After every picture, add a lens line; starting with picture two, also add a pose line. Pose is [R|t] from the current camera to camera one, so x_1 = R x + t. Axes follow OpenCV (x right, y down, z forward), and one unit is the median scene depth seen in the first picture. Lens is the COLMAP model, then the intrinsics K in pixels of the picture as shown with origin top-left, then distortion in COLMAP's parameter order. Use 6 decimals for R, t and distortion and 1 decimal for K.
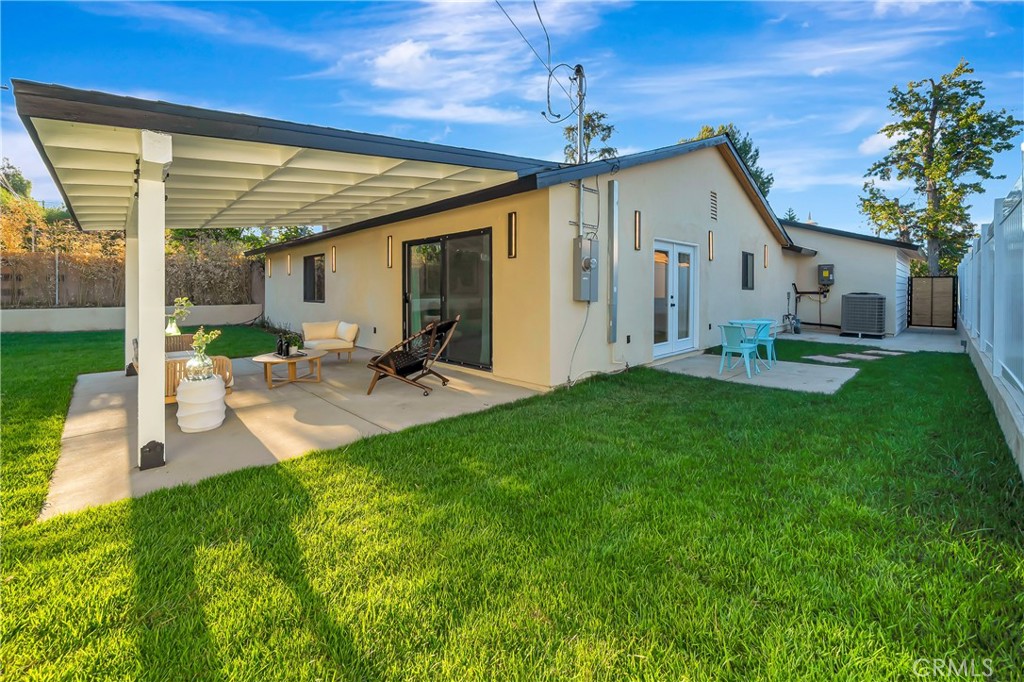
lens RADIAL K [[417.7, 0, 508.1], [0, 417.7, 292.9], [0, 0, 1]] dist [-0.000578, 0.000007]
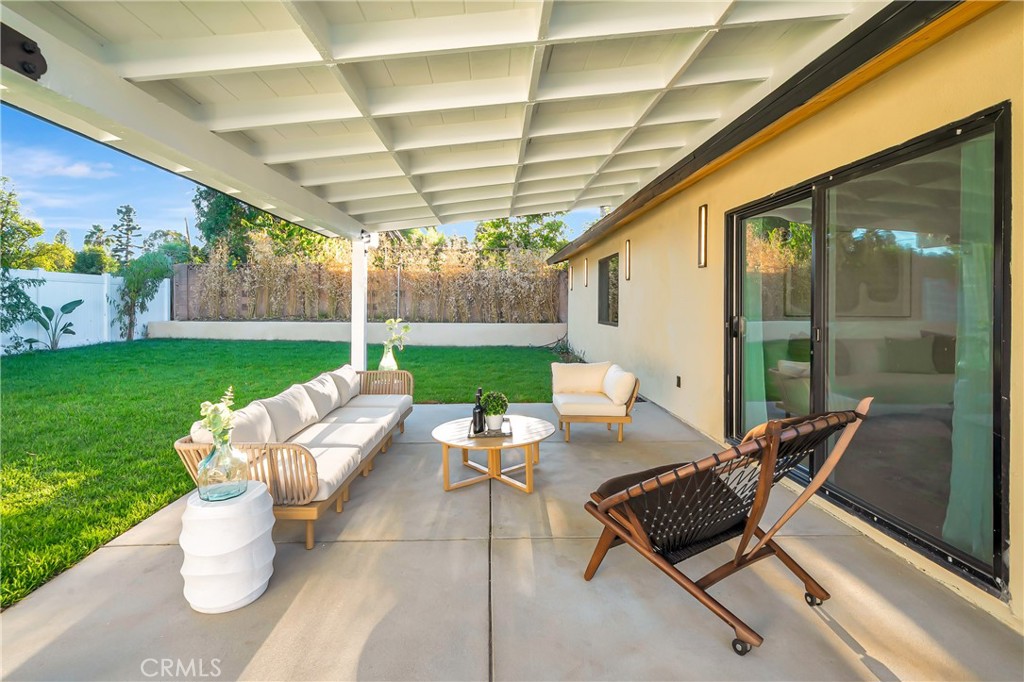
lens RADIAL K [[501.6, 0, 509.5], [0, 501.6, 306.5], [0, 0, 1]] dist [-0.000891, 0.001043]
pose [[0.748965, 0.007242, -0.662570, -0.053069], [-0.010182, 0.999948, -0.000580, -0.008951], [0.662532, 0.007180, 0.749000, 0.404660]]
